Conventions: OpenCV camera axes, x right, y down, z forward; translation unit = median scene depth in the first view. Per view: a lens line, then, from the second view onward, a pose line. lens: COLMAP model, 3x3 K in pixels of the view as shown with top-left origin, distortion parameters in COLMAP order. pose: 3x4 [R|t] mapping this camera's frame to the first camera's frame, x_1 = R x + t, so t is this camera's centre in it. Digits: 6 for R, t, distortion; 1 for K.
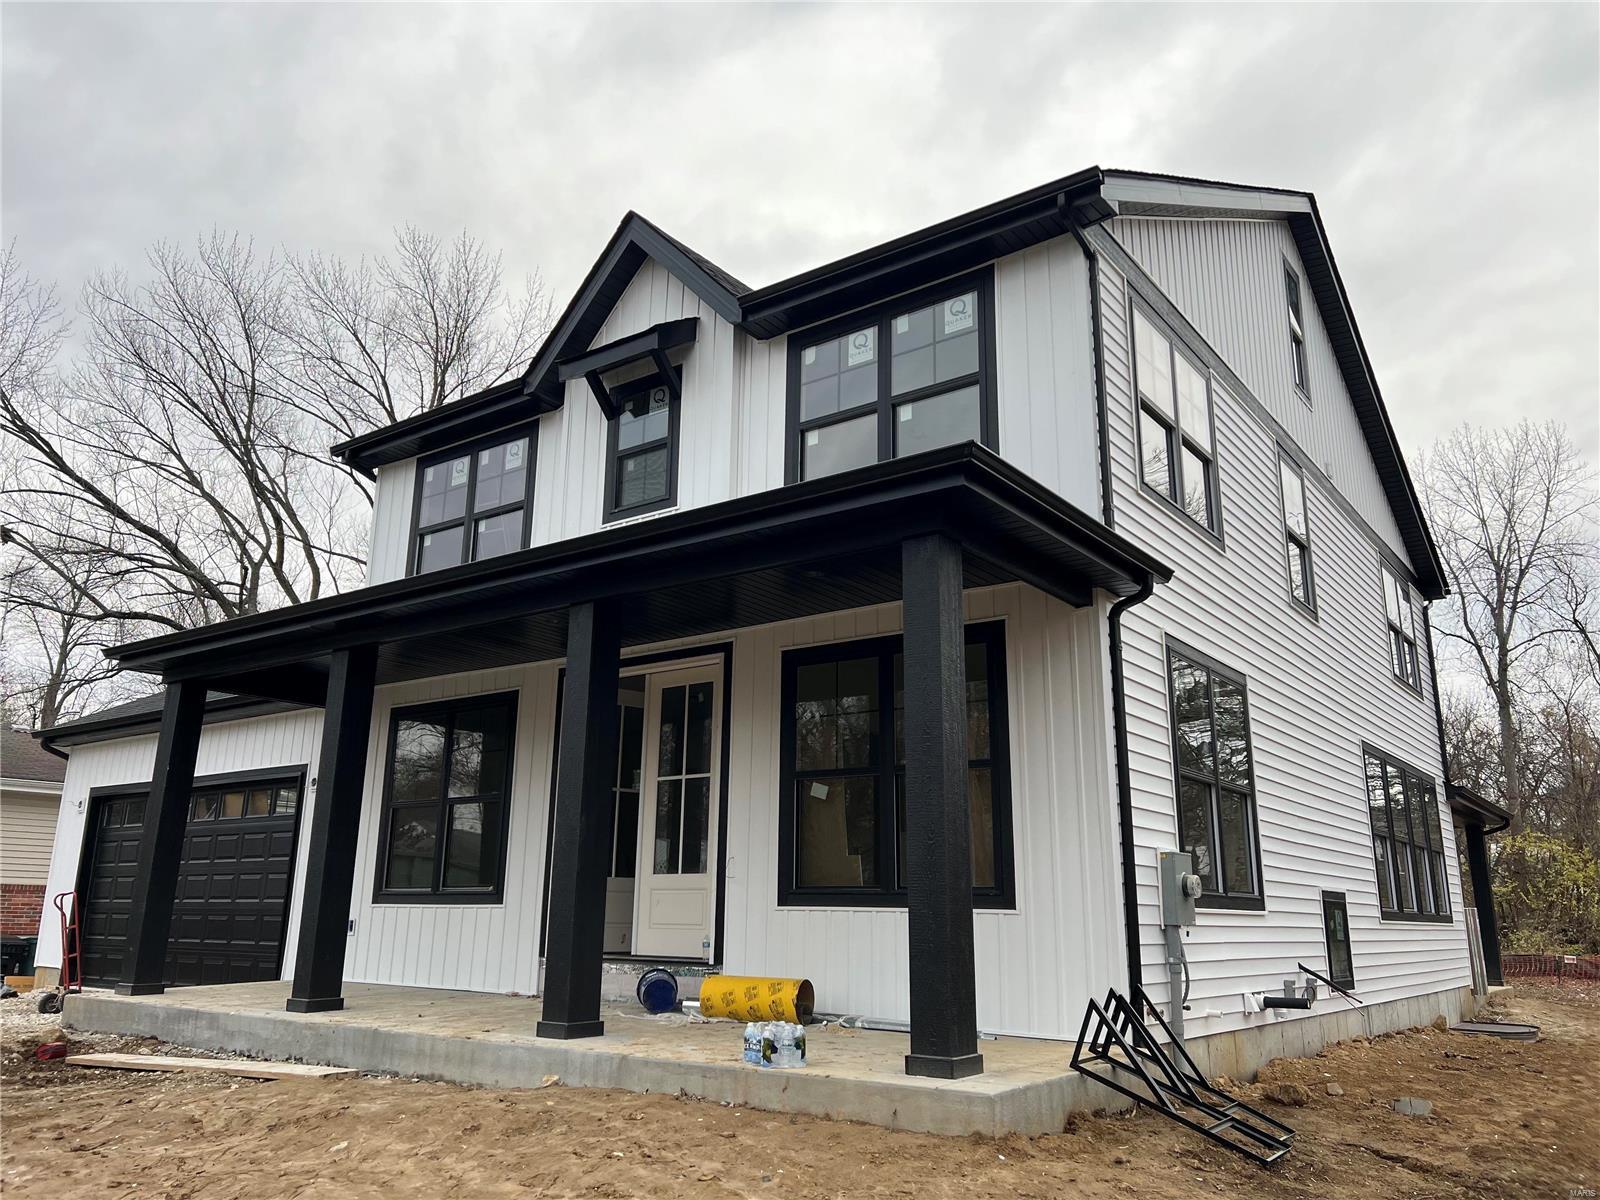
lens RADIAL K [[1203.8, 0, 786.4], [0, 1203.8, 594.4], [0, 0, 1]] dist [0.020217, -0.002905]
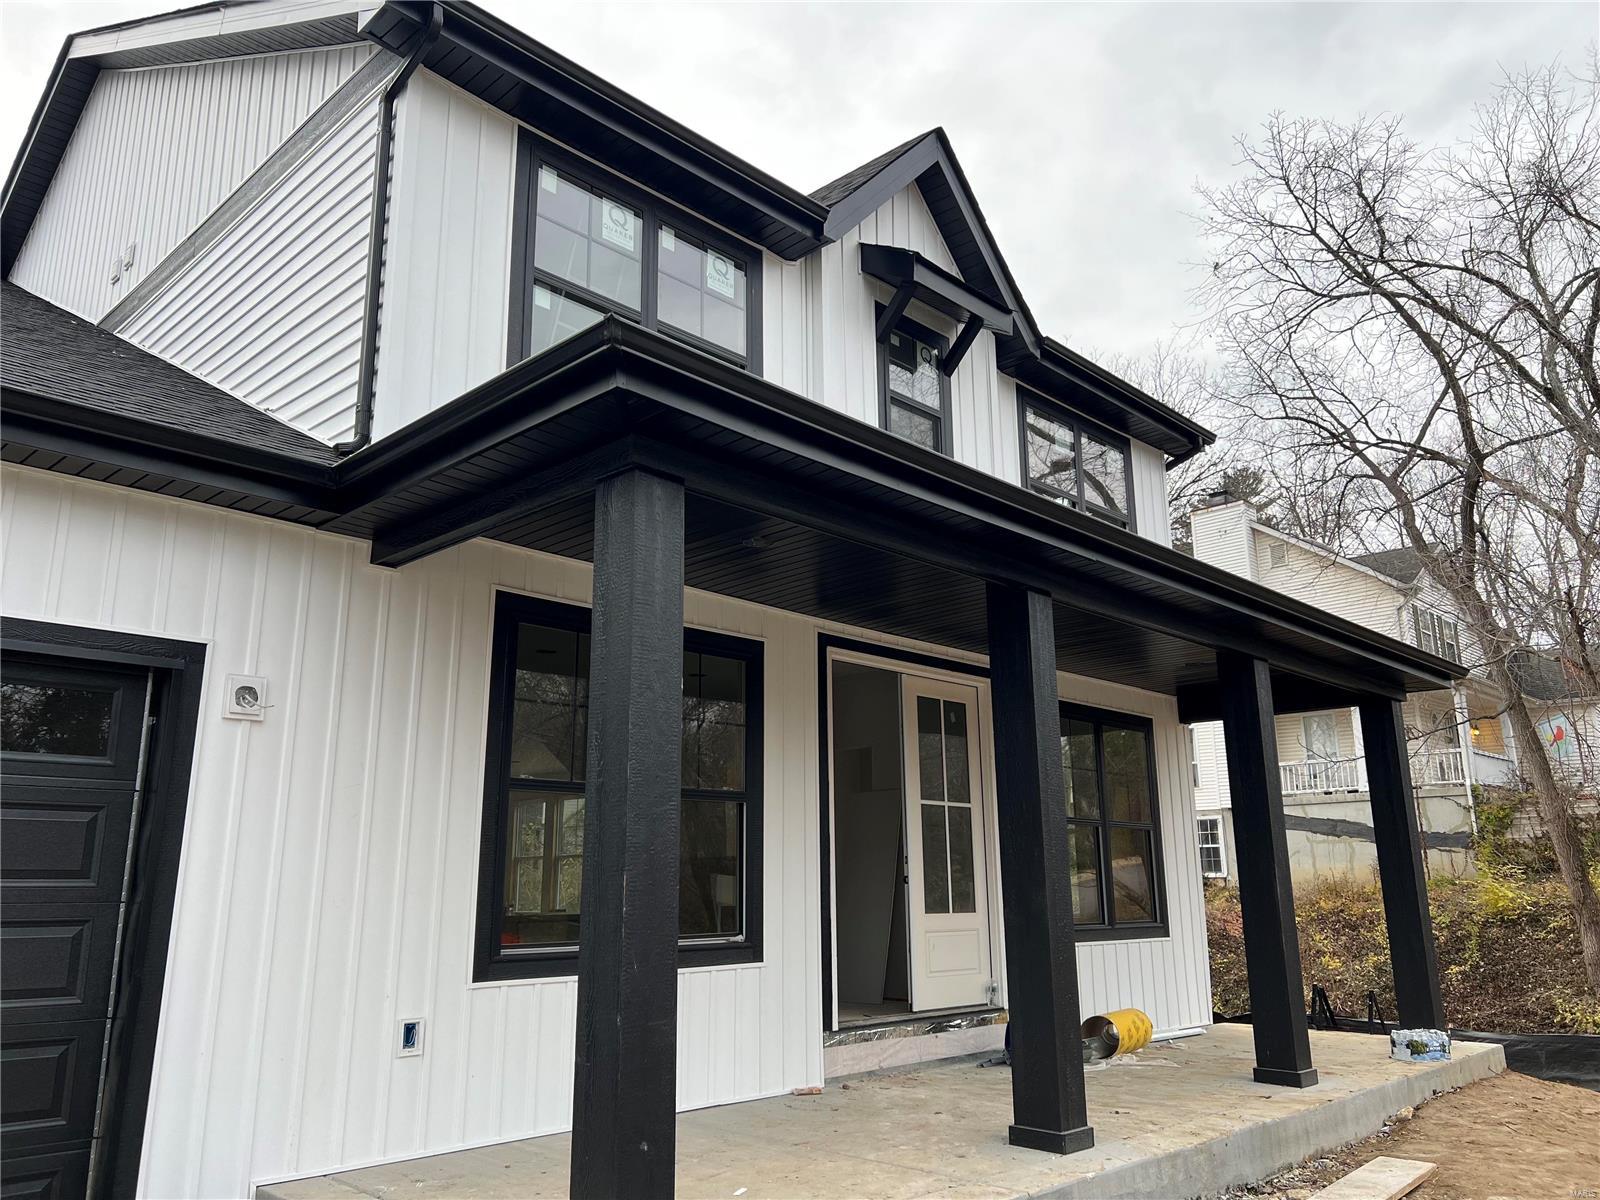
lens RADIAL K [[1207.8, 0, 801.8], [0, 1207.8, 583.4], [0, 0, 1]] dist [-0.003739, -0.004546]
pose [[0.121589, 0.231006, 0.965325, -0.896138], [-0.246420, 0.949118, -0.196090, 0.178732], [-0.961506, -0.214033, 0.172327, 0.885909]]
